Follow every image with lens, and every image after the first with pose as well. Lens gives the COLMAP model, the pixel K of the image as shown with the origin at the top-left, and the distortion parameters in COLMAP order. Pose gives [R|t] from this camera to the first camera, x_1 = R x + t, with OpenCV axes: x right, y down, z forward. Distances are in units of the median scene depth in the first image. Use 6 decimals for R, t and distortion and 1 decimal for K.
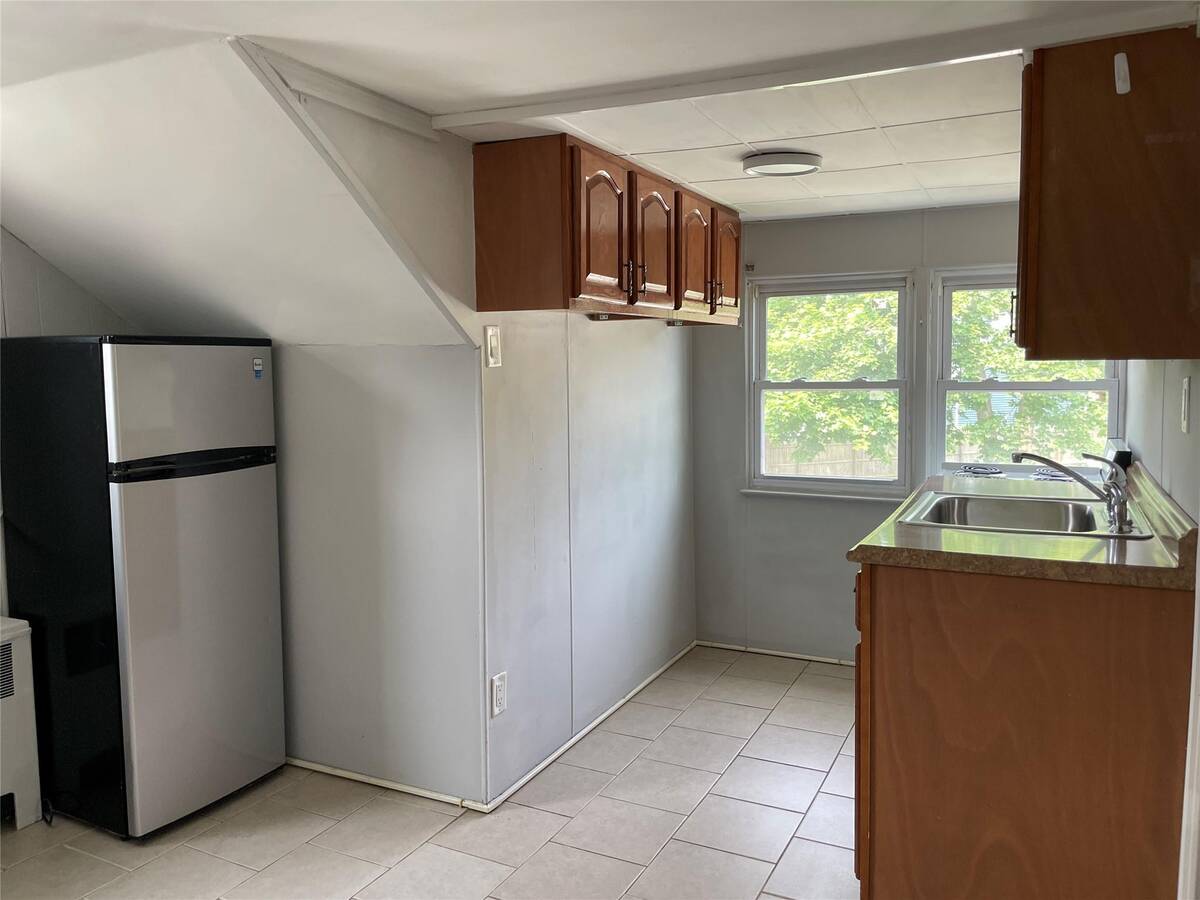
lens RADIAL K [[909.4, 0, 600.9], [0, 909.4, 439.4], [0, 0, 1]] dist [0.077152, -0.108871]
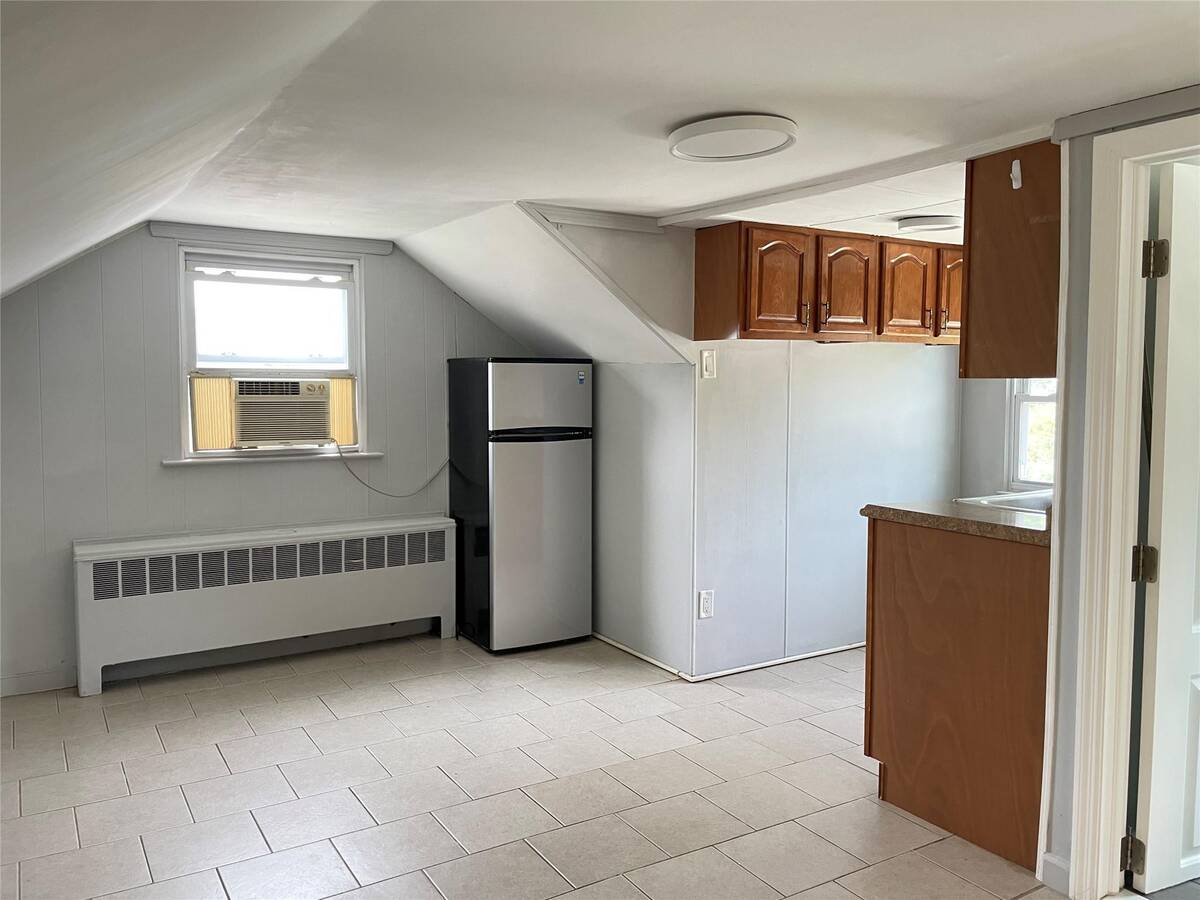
lens RADIAL K [[930.8, 0, 605.3], [0, 930.8, 443.2], [0, 0, 1]] dist [0.093754, -0.131076]
pose [[0.852099, 0.048857, -0.521095, 0.531742], [-0.053231, 0.998561, 0.006581, 0.023853], [0.520666, 0.022131, 0.853474, -0.363745]]
